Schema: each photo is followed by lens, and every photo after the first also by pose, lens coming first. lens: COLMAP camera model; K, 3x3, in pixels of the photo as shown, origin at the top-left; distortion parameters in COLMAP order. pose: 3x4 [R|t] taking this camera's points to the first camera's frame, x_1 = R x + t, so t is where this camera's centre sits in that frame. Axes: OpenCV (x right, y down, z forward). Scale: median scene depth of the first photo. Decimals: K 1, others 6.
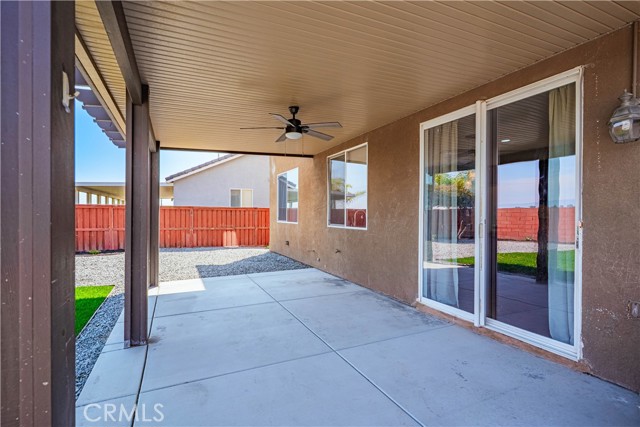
lens RADIAL K [[312.0, 0, 318.1], [0, 312.0, 211.2], [0, 0, 1]] dist [0.002322, 0.000361]
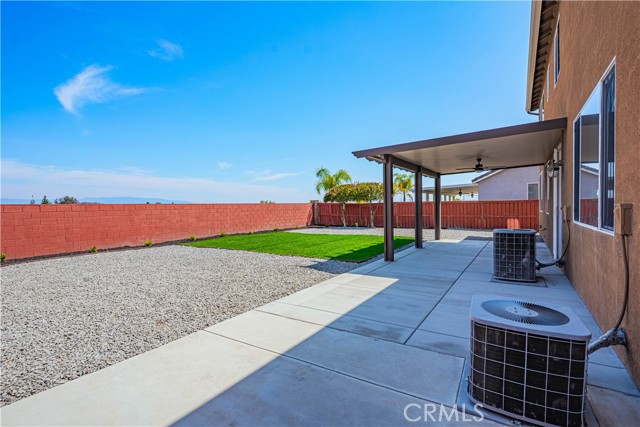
lens RADIAL K [[312.0, 0, 318.1], [0, 312.0, 211.2], [0, 0, 1]] dist [0.002322, 0.000361]
pose [[0.526913, -0.000463, -0.849919, 1.050617], [0.021989, 0.999673, 0.013088, -0.006713], [0.849635, -0.025585, 0.526751, -1.018103]]
